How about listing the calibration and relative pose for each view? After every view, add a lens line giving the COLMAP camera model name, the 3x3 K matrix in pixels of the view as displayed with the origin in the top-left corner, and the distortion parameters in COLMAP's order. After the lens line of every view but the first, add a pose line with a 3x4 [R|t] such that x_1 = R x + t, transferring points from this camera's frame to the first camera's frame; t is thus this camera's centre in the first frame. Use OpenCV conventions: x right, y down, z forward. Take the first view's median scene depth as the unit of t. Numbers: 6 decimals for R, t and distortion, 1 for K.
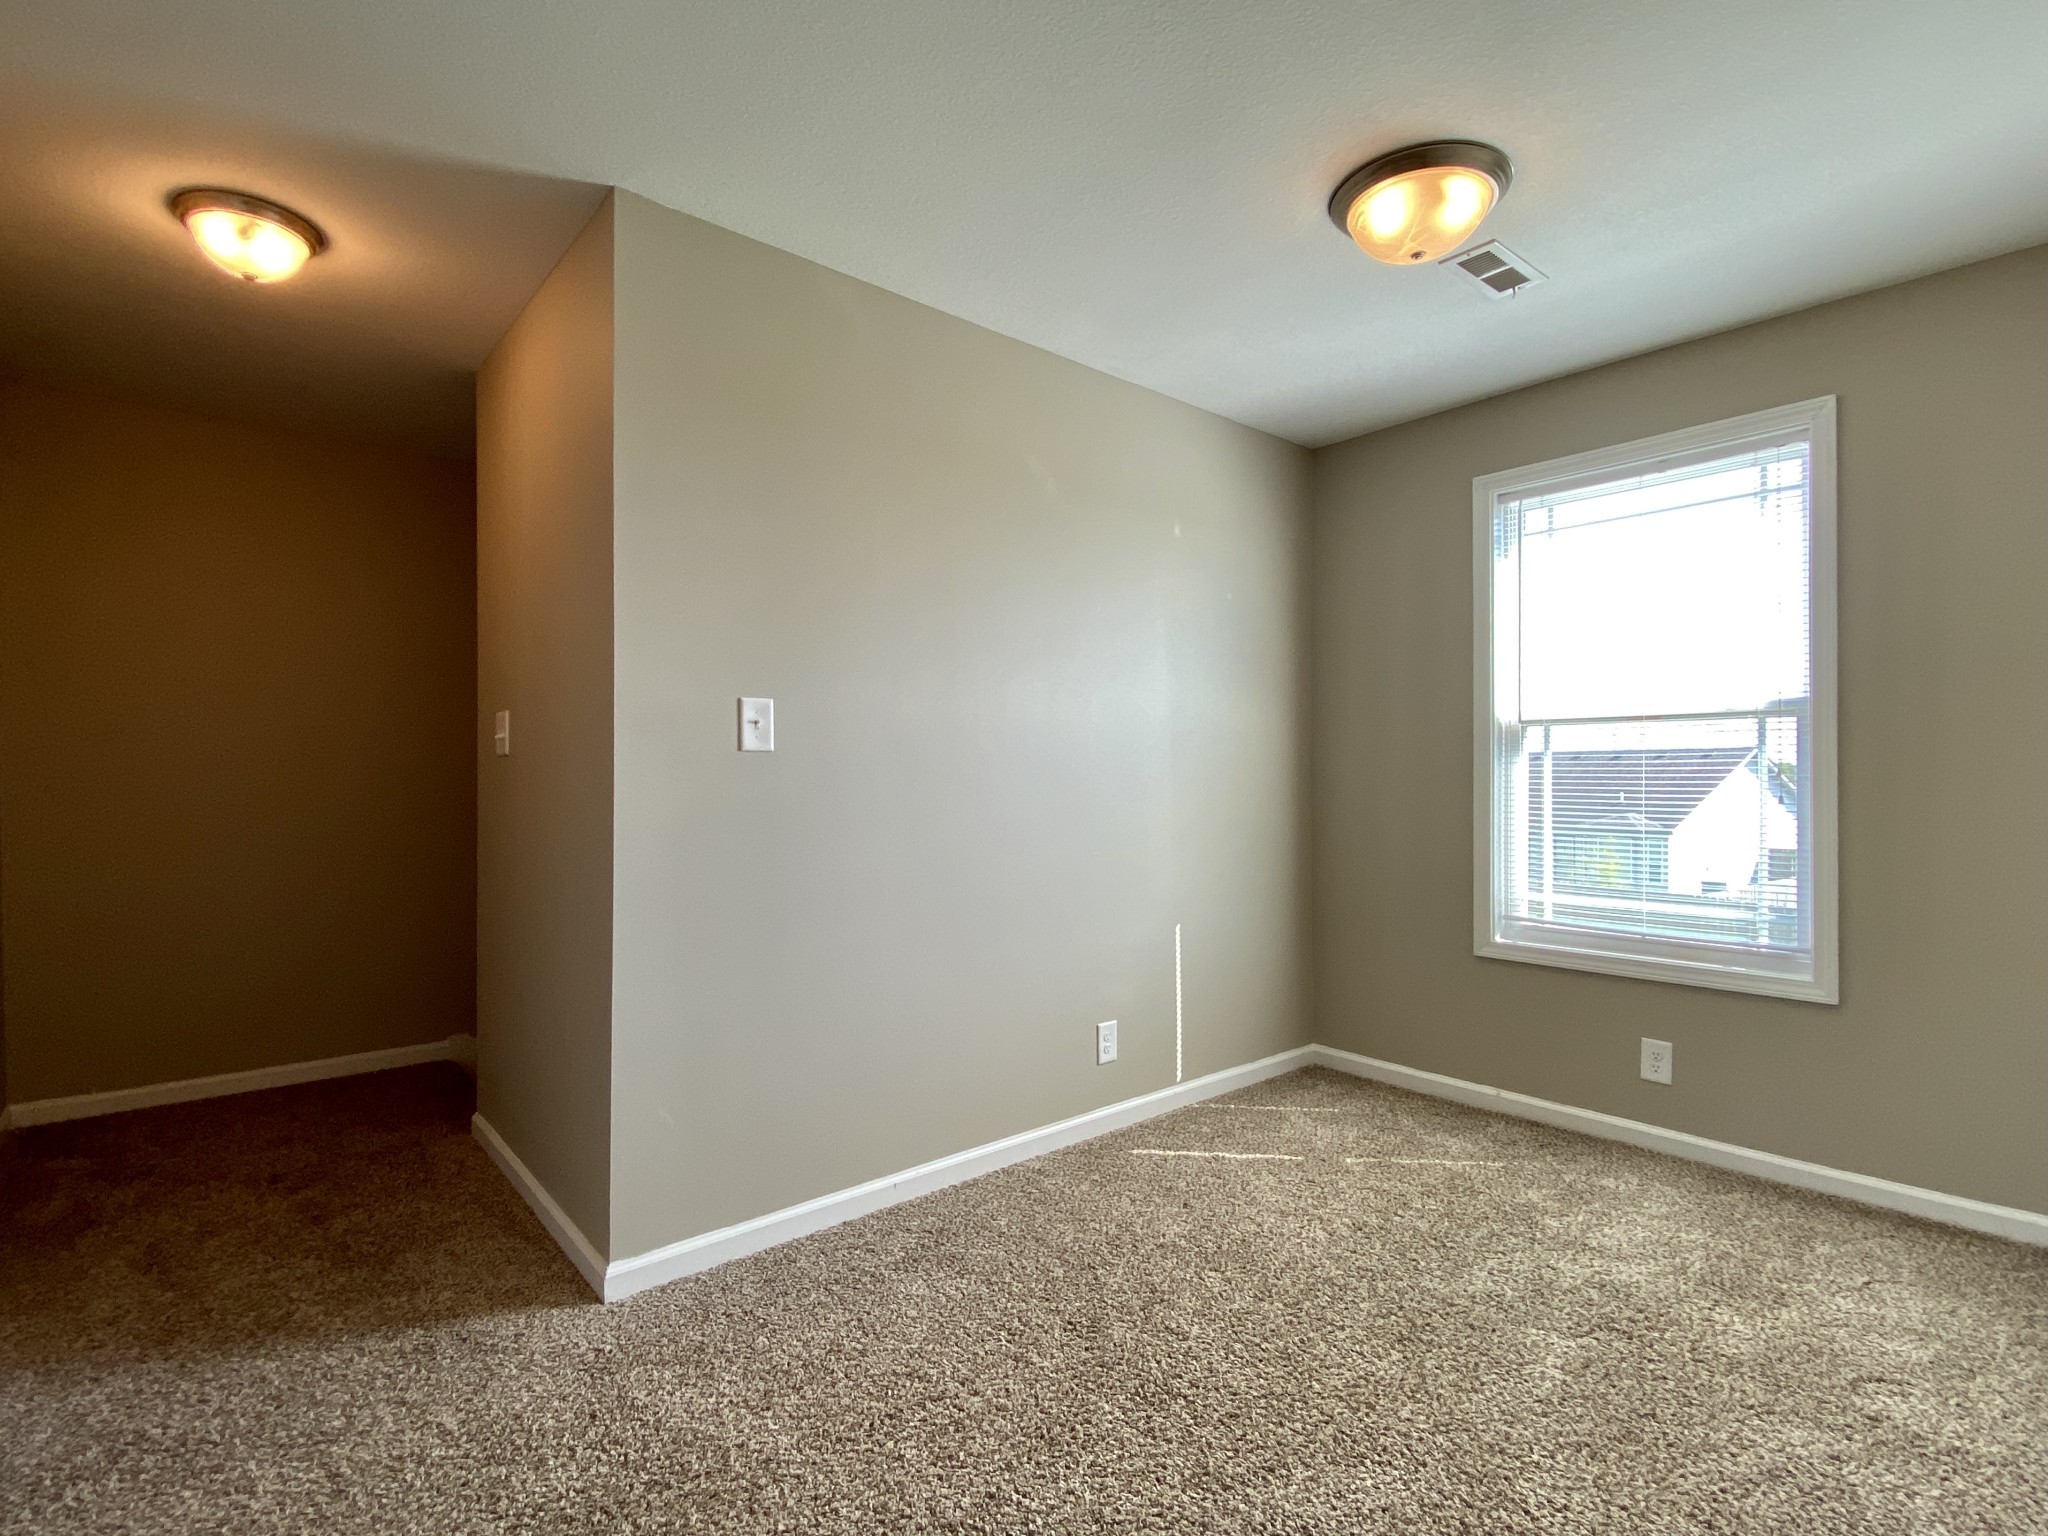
lens RADIAL K [[895.1, 0, 1098.0], [0, 895.1, 772.7], [0, 0, 1]] dist [0.000793, -0.019481]
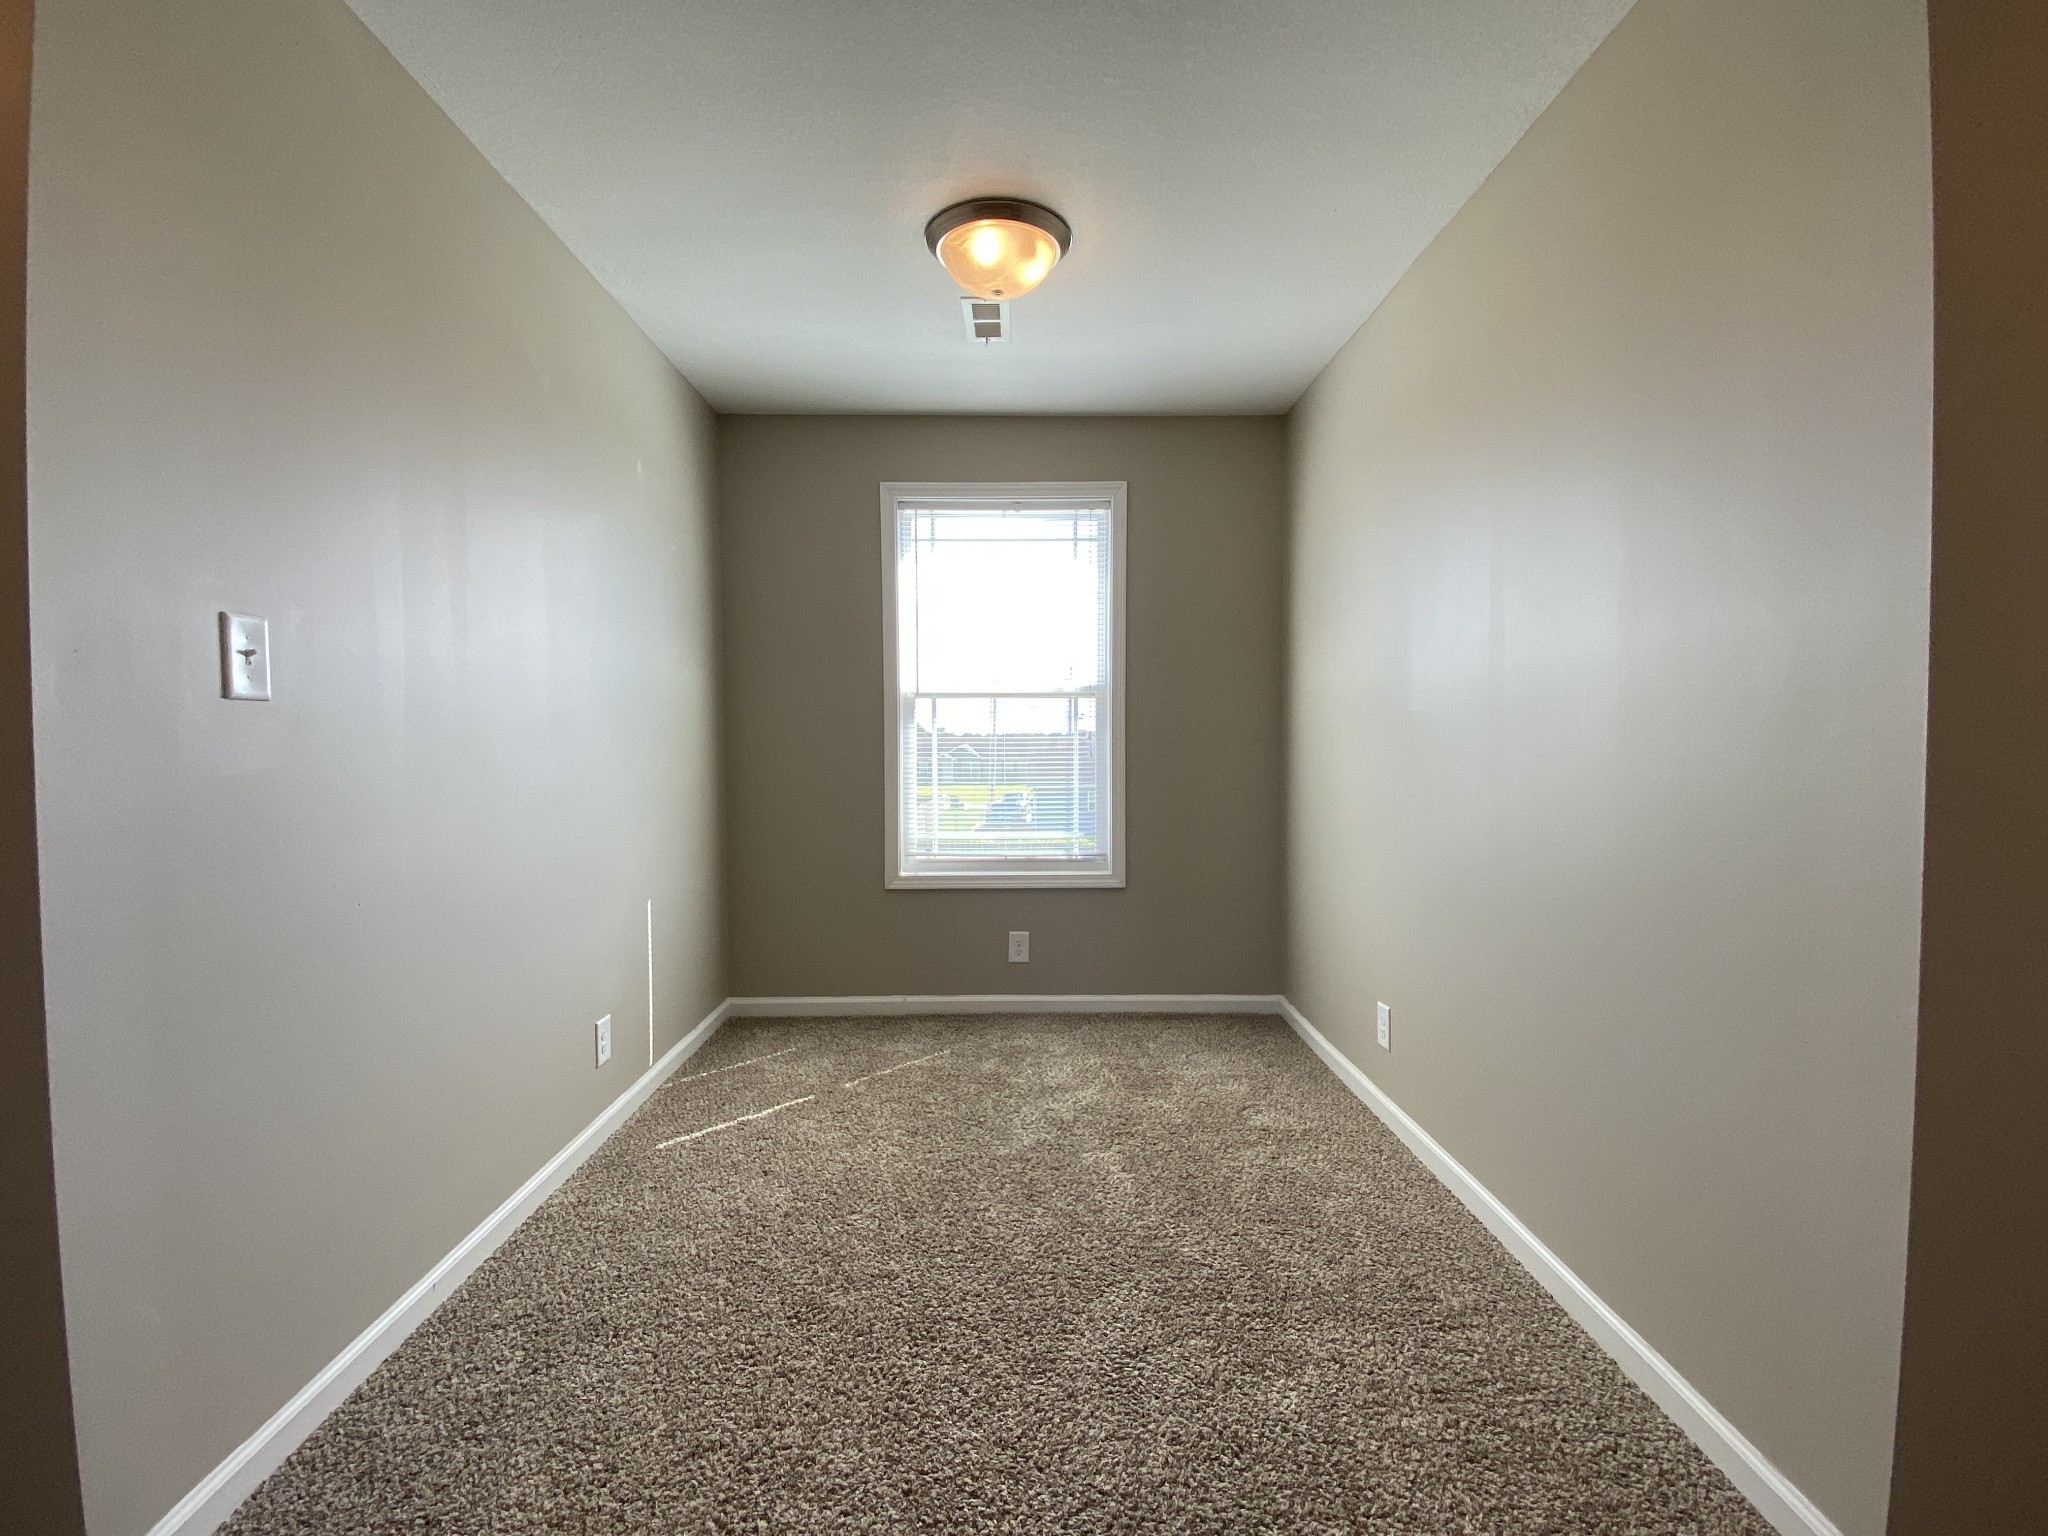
lens RADIAL K [[818.3, 0, 1024.0], [0, 818.3, 768.0], [0, 0, 1]] dist [0.038812, -0.033719]
pose [[0.693579, -0.027056, 0.719873, -0.272792], [-0.001452, 0.999240, 0.038955, 0.000104], [-0.720379, -0.028064, 0.693012, 0.136585]]
